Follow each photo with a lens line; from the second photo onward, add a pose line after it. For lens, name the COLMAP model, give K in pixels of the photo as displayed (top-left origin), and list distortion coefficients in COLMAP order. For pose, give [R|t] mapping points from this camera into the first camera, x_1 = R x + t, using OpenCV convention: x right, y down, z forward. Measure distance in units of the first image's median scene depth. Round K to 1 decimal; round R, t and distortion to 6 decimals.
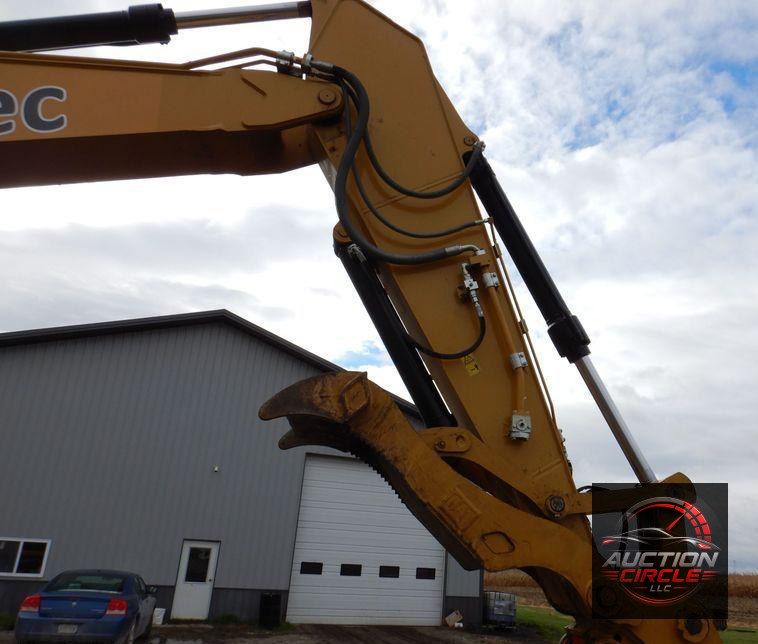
lens RADIAL K [[653.7, 0, 451.8], [0, 653.7, 338.3], [0, 0, 1]] dist [0.010821, -0.003410]
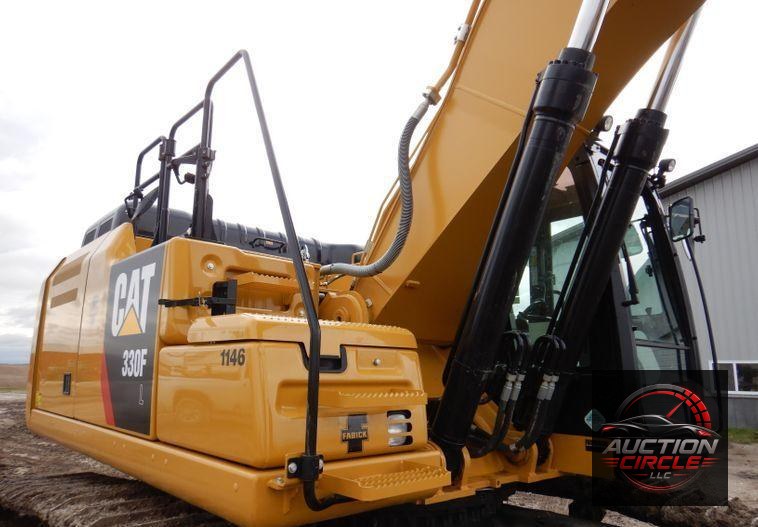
lens RADIAL K [[539.9, 0, 381.0], [0, 539.9, 284.8], [0, 0, 1]] dist [0.020576, -0.012238]
pose [[0.561185, -0.171481, -0.809732, -0.337445], [0.289283, 0.957241, -0.002232, 0.022803], [0.775491, -0.232989, 0.586796, 0.065548]]
